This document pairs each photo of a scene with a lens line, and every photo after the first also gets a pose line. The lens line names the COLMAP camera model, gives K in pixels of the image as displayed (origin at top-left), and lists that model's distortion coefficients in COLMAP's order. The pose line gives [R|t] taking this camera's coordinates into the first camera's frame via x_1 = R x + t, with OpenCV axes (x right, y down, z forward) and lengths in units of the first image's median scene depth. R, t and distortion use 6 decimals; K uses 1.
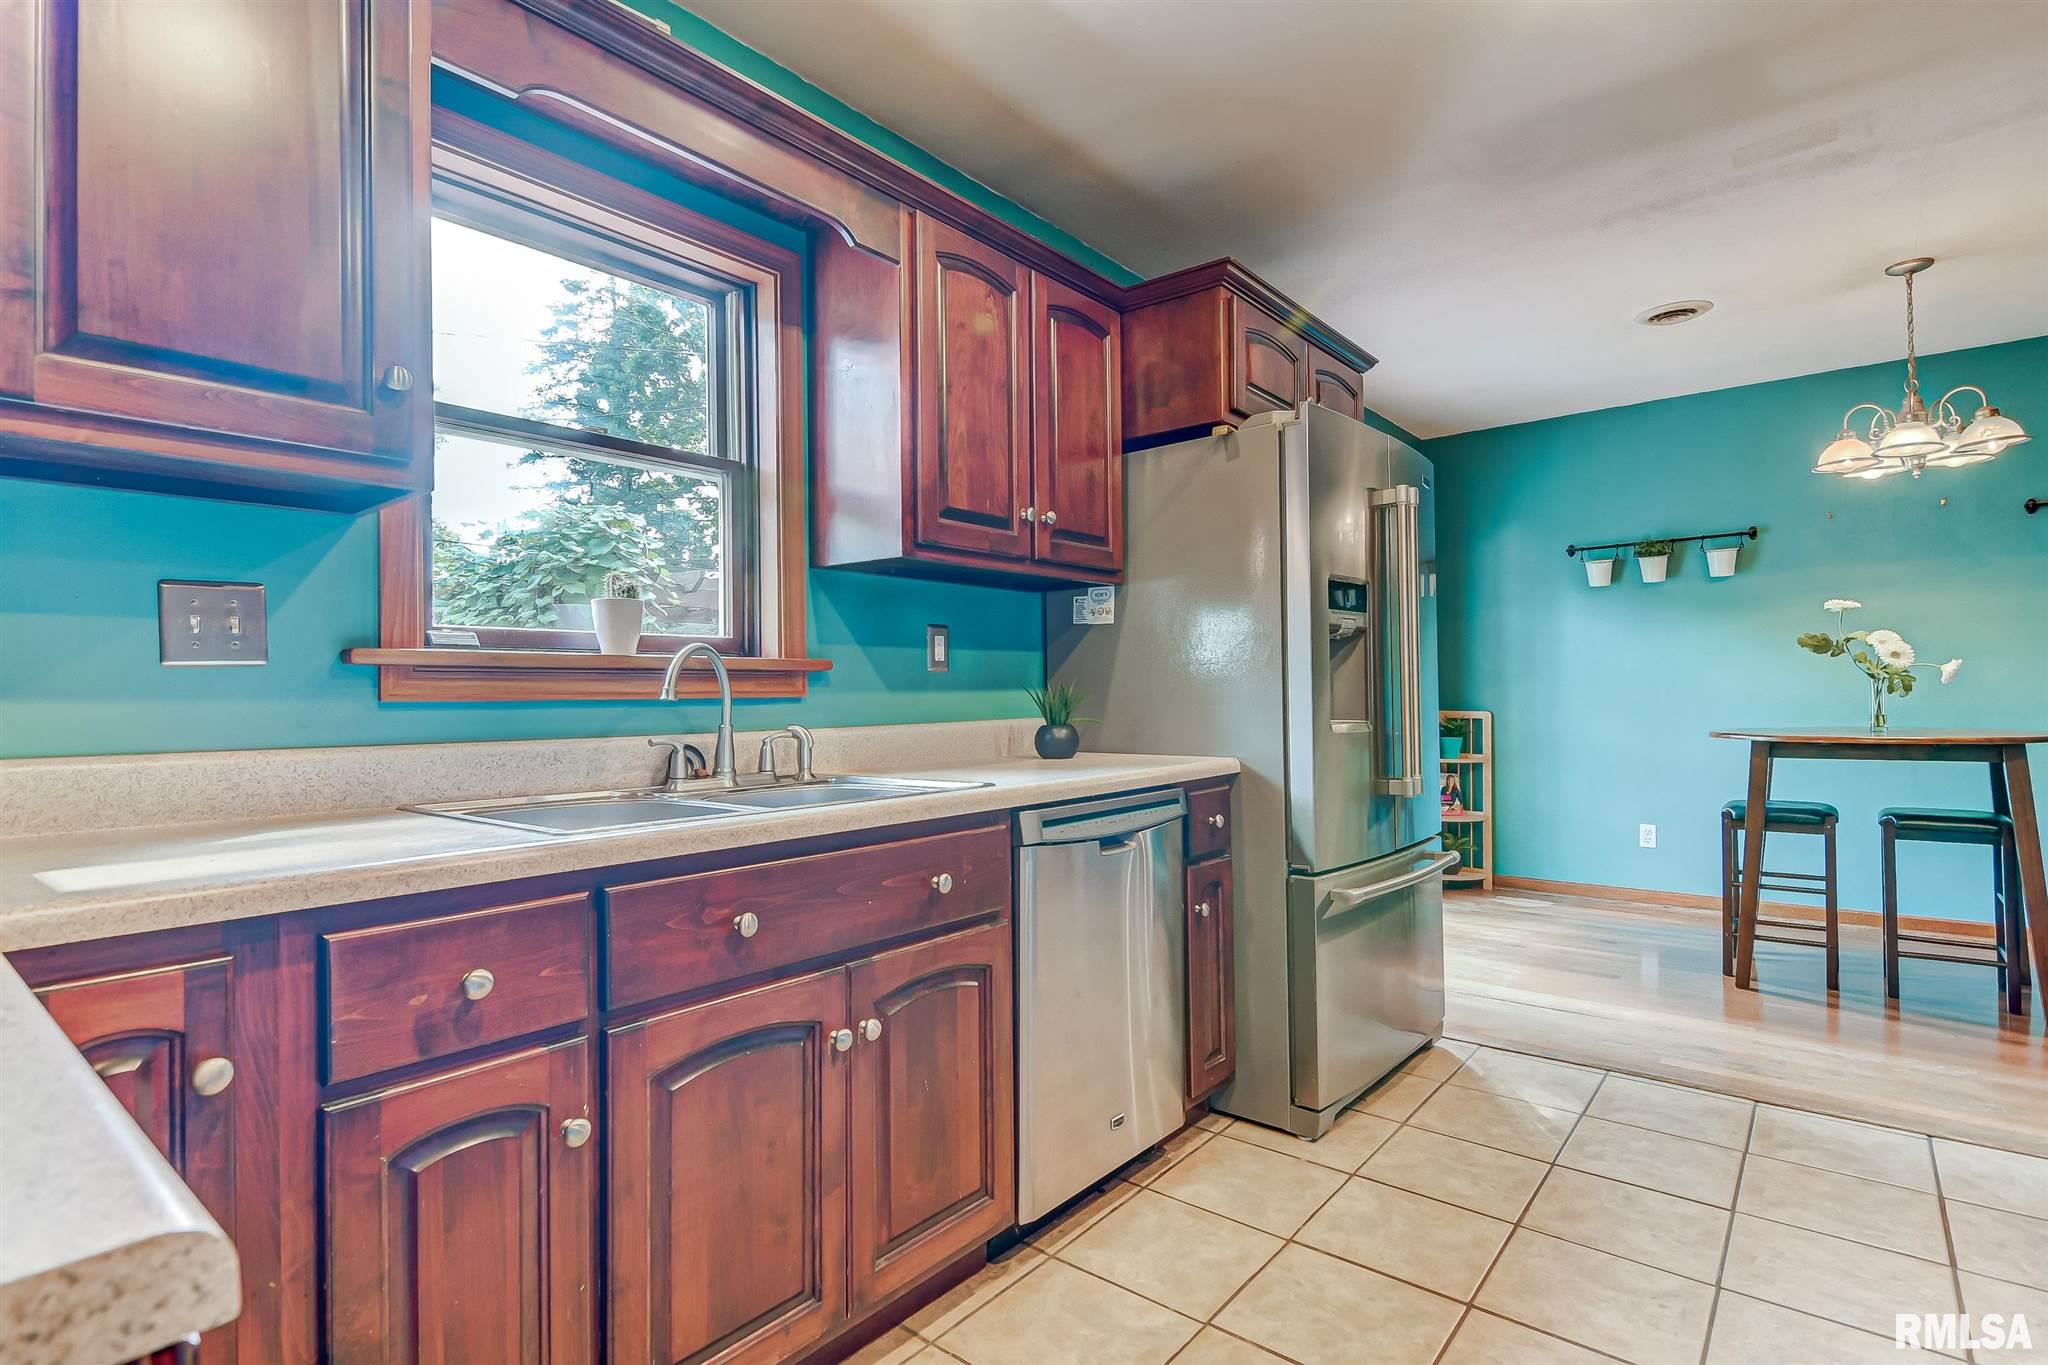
lens RADIAL K [[1006.9, 0, 1008.4], [0, 1006.9, 685.8], [0, 0, 1]] dist [0.018941, -0.017272]
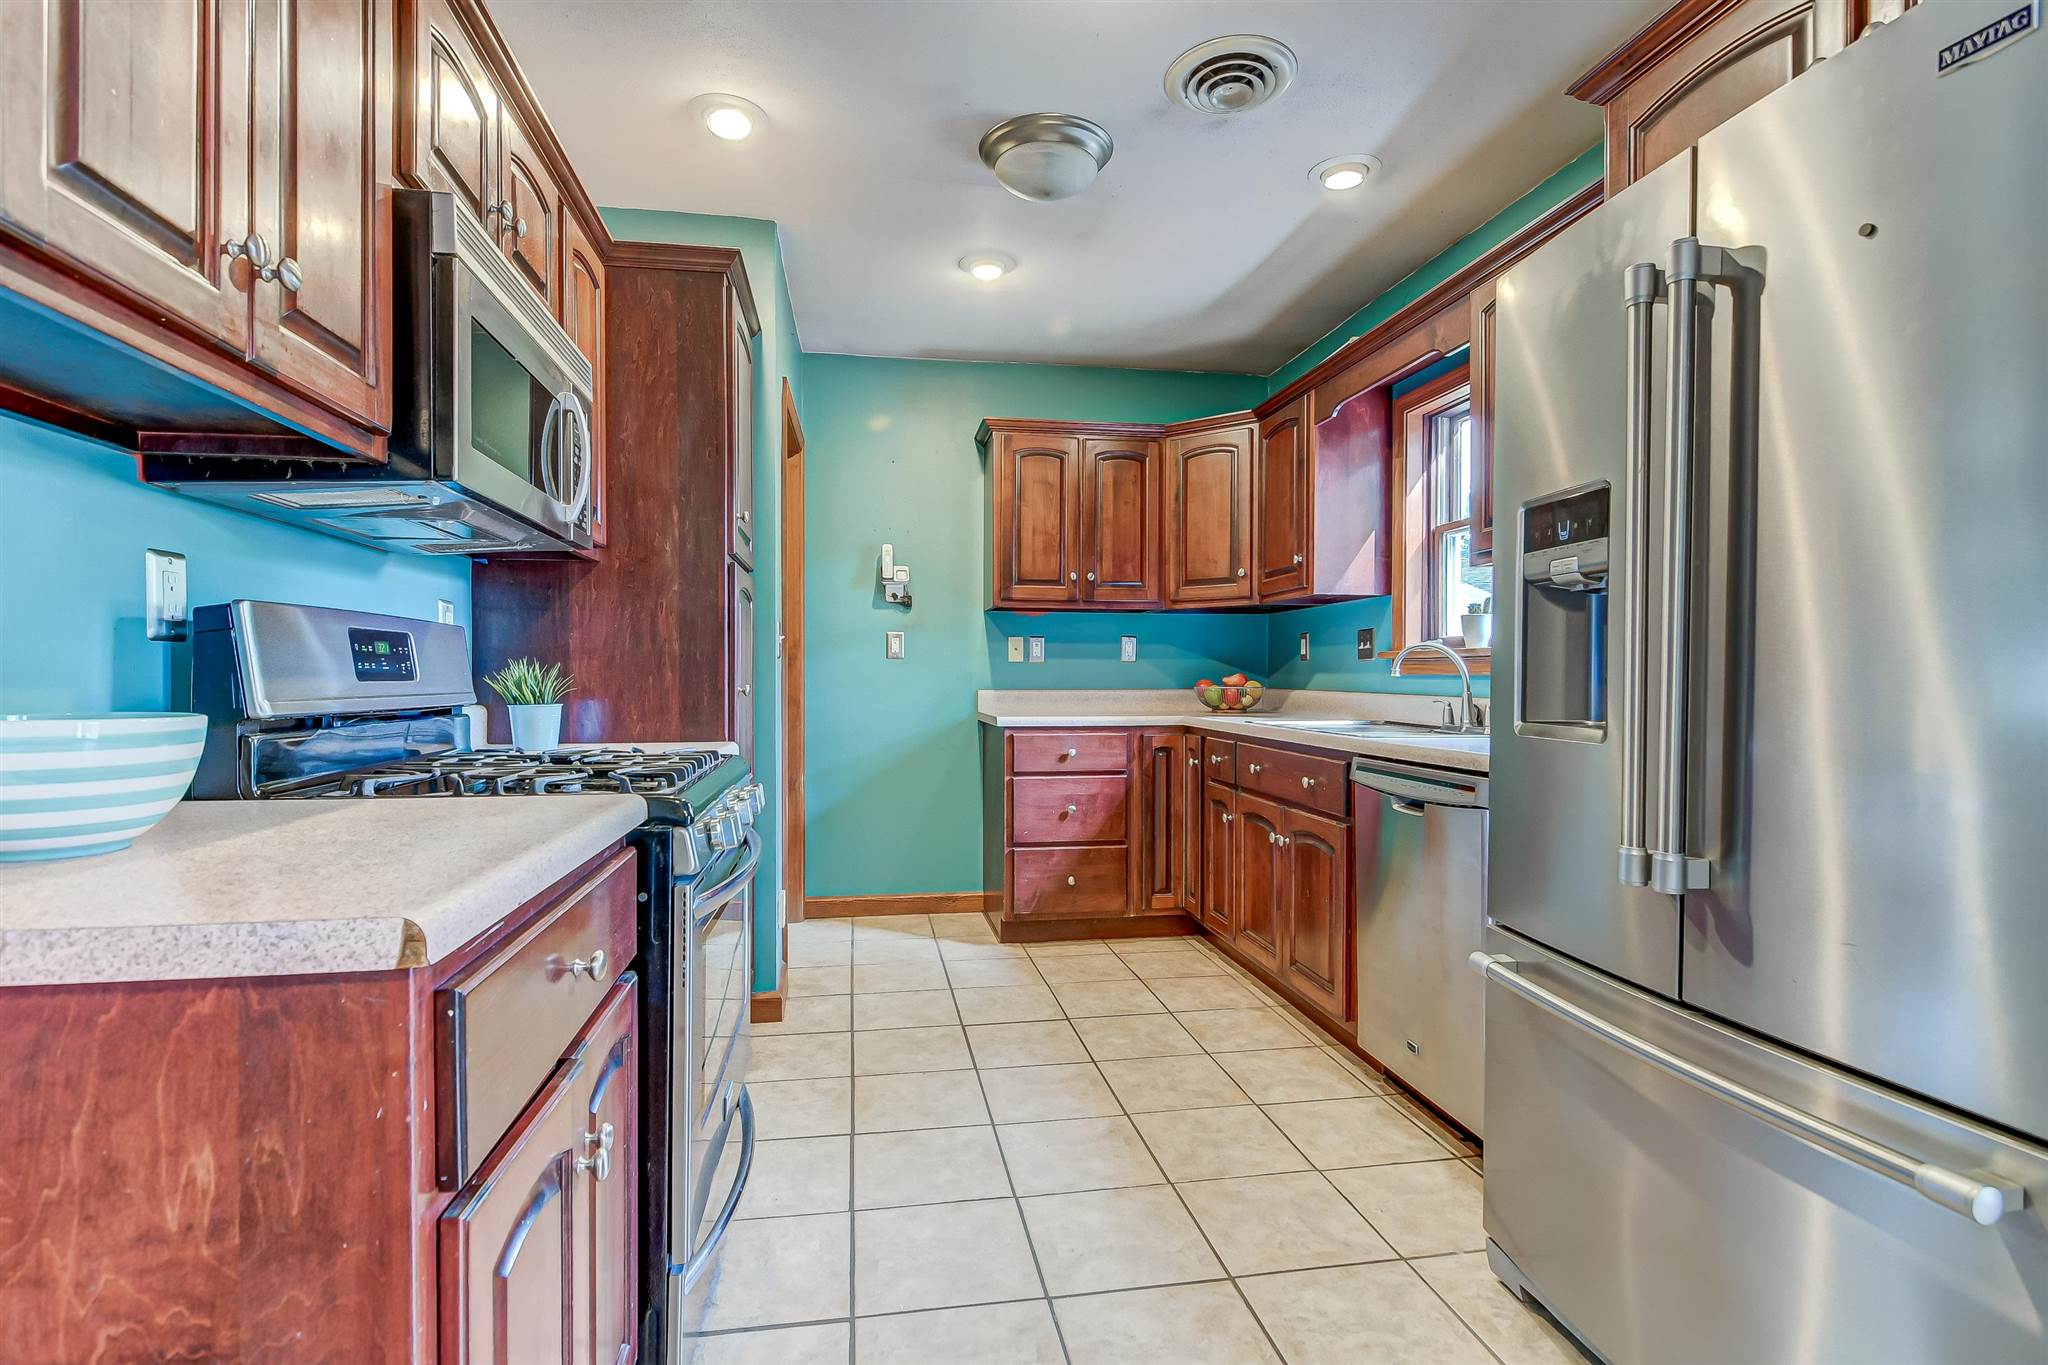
lens RADIAL K [[983.1, 0, 1011.7], [0, 983.1, 682.9], [0, 0, 1]] dist [0.020165, -0.017313]
pose [[-0.659717, 0.016125, -0.751341, 1.002410], [0.011467, 0.999869, 0.011390, -0.001024], [0.751426, -0.001101, -0.659816, 1.124953]]
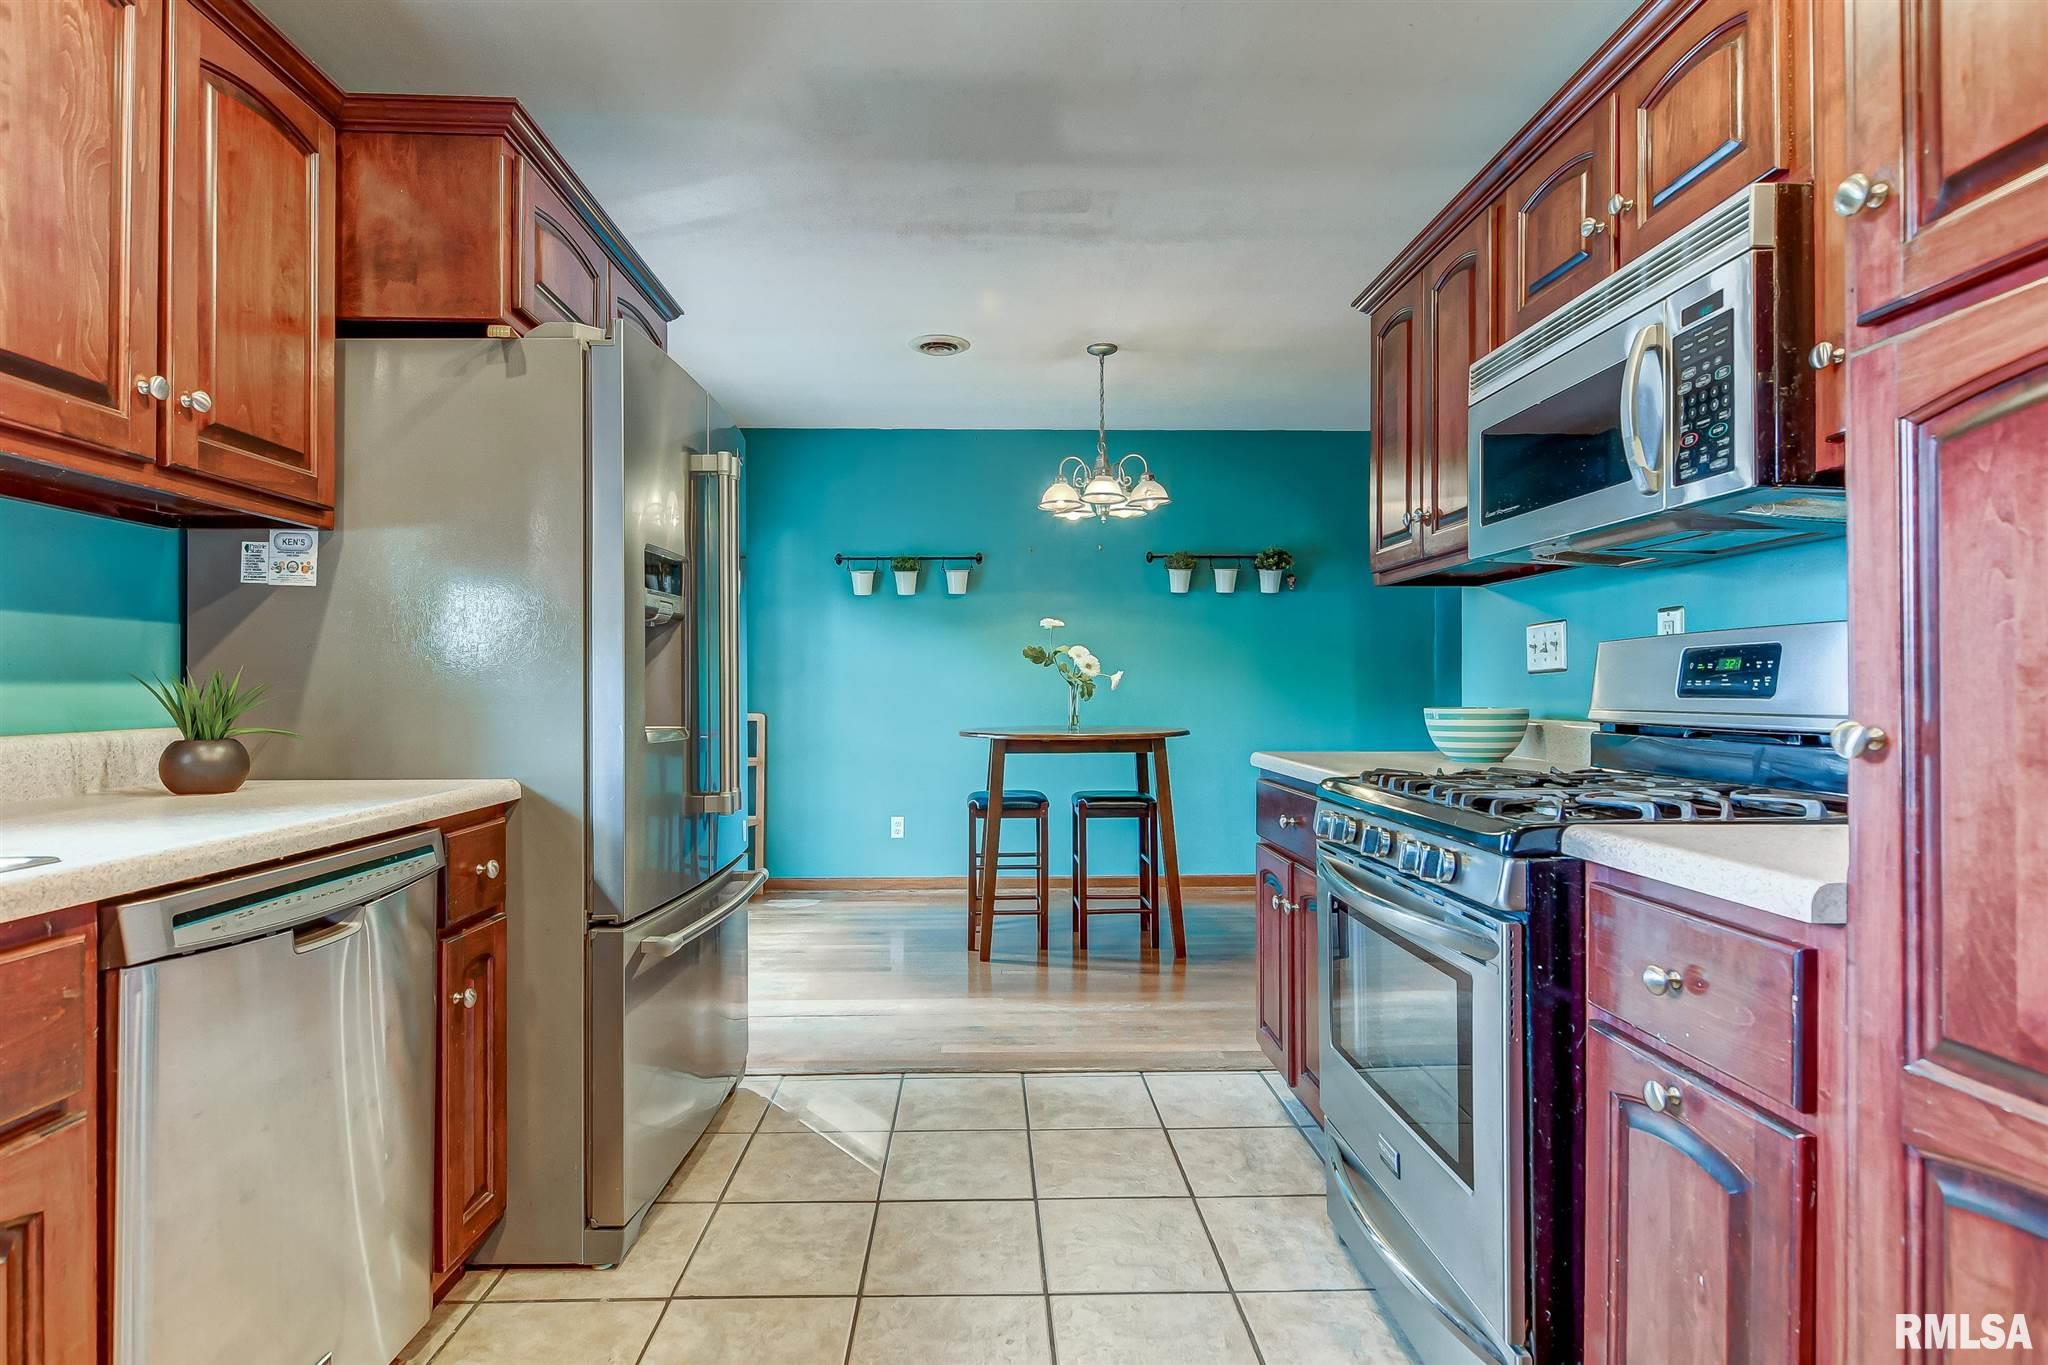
lens RADIAL K [[1006.9, 0, 1008.4], [0, 1006.9, 685.8], [0, 0, 1]] dist [0.018941, -0.017272]
pose [[0.750257, 0.014528, 0.660987, 0.006417], [-0.013339, 0.999888, -0.006836, 0.003050], [-0.661012, -0.003688, 0.750366, 0.199115]]
